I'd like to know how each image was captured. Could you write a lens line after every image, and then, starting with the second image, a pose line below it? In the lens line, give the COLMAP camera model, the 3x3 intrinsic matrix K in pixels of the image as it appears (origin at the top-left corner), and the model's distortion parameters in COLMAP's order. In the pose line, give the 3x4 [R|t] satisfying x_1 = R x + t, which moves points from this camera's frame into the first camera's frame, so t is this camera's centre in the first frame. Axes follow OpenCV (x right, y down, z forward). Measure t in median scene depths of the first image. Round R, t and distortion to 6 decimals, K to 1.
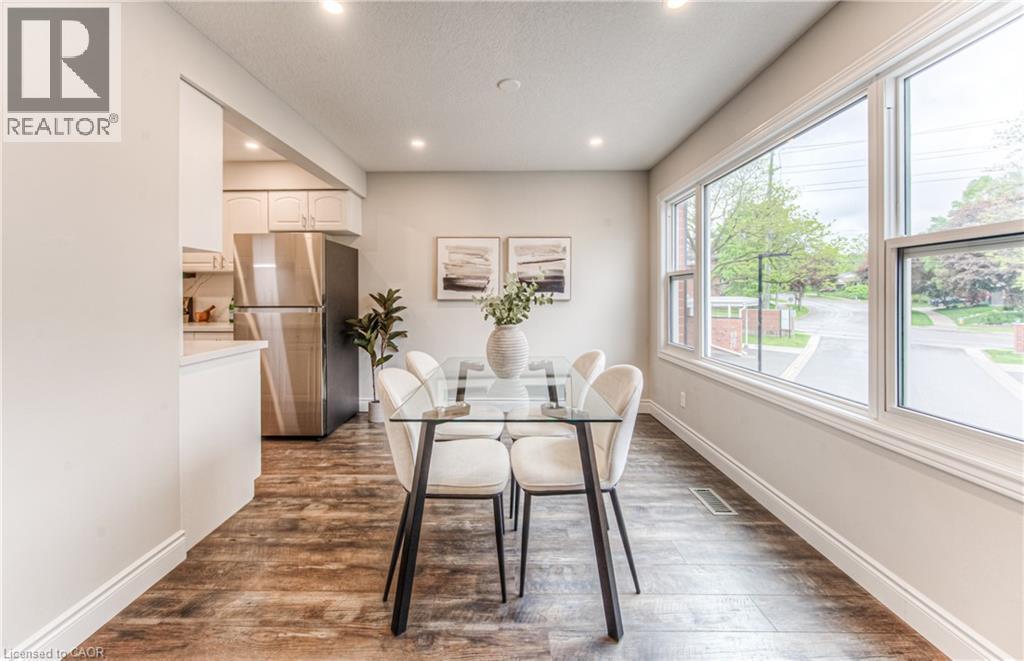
lens RADIAL K [[390.7, 0, 507.7], [0, 390.7, 298.3], [0, 0, 1]] dist [-0.001598, -0.000271]
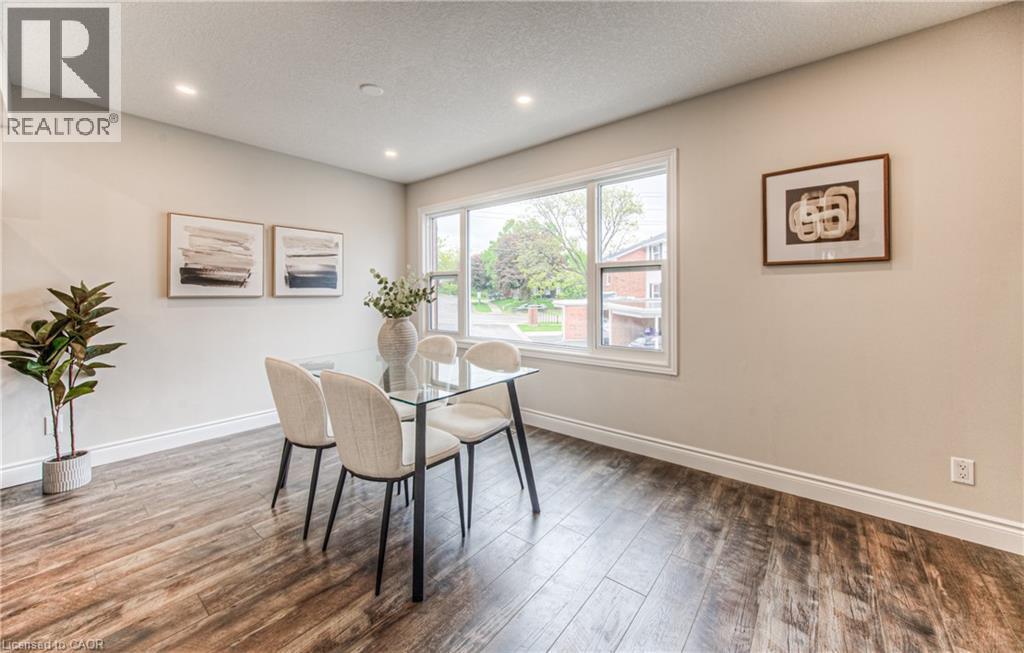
lens RADIAL K [[385.7, 0, 508.2], [0, 385.7, 288.9], [0, 0, 1]] dist [-0.012617, 0.000041]
pose [[0.621252, 0.006171, 0.783587, -0.351118], [0.006205, 0.999899, -0.012793, 0.001849], [-0.783586, 0.012810, 0.621151, 0.047738]]
